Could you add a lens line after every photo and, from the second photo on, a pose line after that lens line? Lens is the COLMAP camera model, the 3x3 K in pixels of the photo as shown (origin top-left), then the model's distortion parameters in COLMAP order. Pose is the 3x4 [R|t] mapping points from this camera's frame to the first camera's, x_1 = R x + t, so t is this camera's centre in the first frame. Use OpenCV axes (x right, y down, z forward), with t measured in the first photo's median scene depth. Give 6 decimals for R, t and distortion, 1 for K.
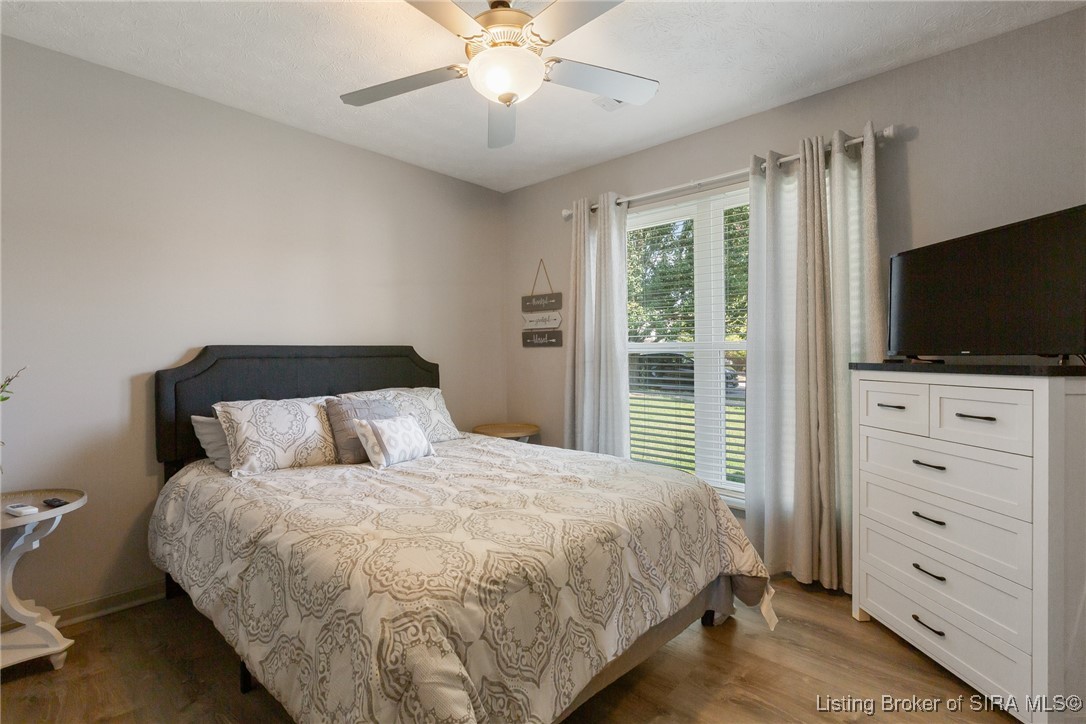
lens RADIAL K [[481.7, 0, 547.4], [0, 481.7, 355.9], [0, 0, 1]] dist [-0.000591, -0.000107]
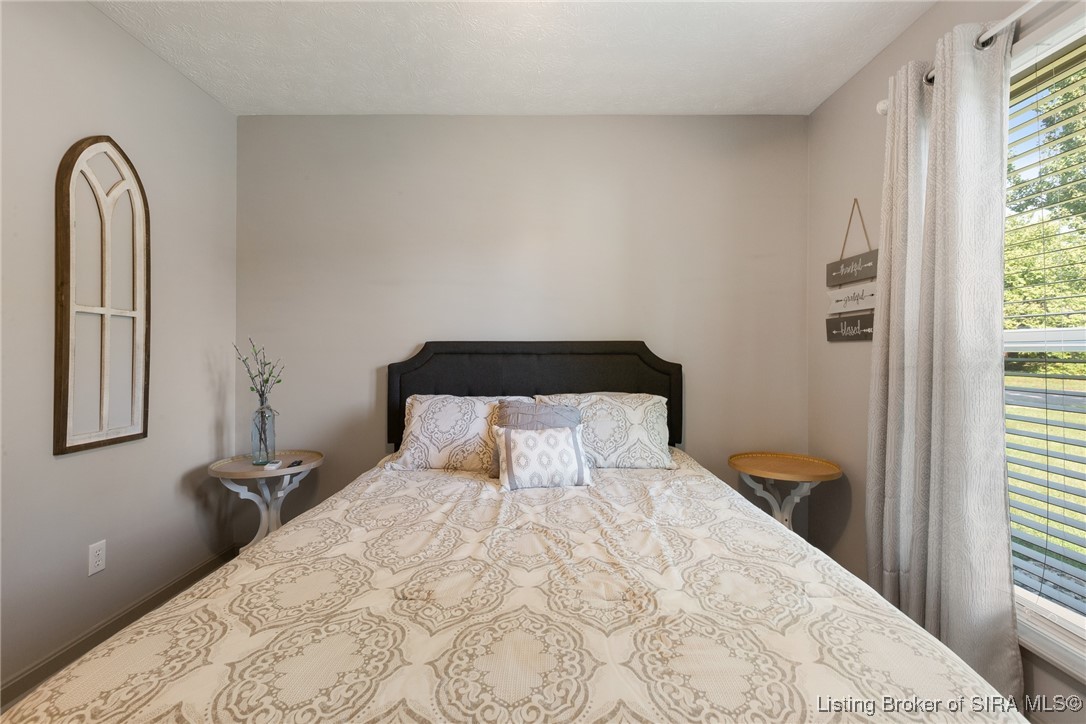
lens RADIAL K [[481.7, 0, 539.0], [0, 481.7, 359.4], [0, 0, 1]] dist [-0.000591, -0.000107]
pose [[0.682317, 0.018916, -0.730812, 0.214099], [-0.011031, 0.999818, 0.015580, -0.000921], [0.730973, -0.002569, 0.682401, 0.366535]]
